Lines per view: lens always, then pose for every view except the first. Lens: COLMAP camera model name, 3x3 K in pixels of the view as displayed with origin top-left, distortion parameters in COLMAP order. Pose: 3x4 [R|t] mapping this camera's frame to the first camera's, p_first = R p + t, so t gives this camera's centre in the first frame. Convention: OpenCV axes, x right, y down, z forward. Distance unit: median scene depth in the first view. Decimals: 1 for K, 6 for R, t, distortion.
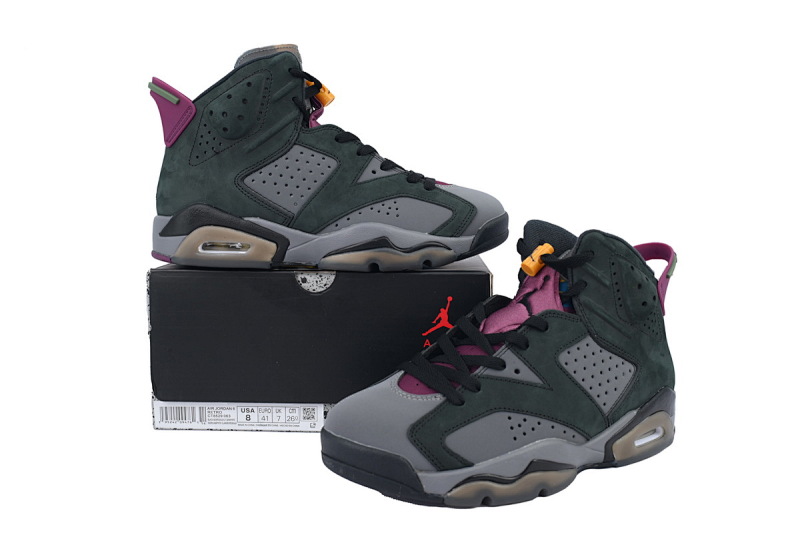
lens RADIAL K [[732.4, 0, 395.3], [0, 732.4, 265.7], [0, 0, 1]] dist [0.062824, 0.007985]
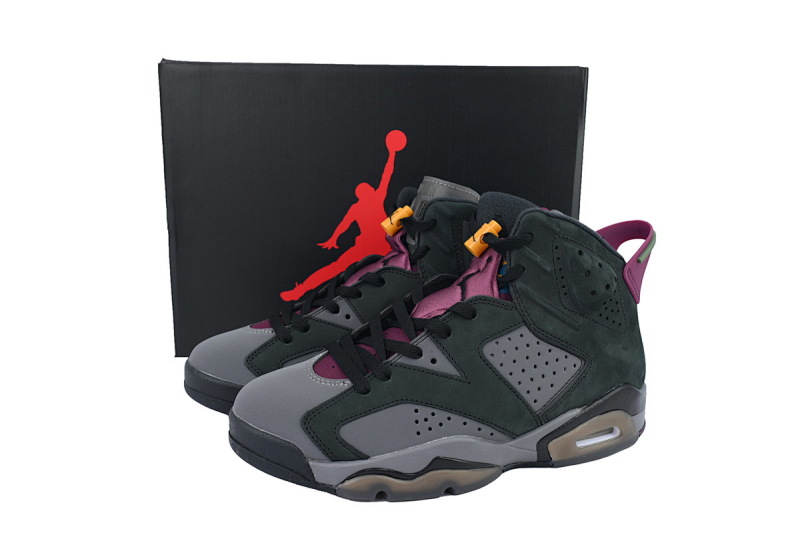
lens RADIAL K [[732.4, 0, 398.9], [0, 732.4, 267.4], [0, 0, 1]] dist [0.062824, 0.007985]
pose [[0.982335, 0.043343, -0.182044, 0.276144], [-0.028479, 0.996102, 0.083485, -0.048831], [0.184953, -0.076825, 0.979740, 0.087456]]
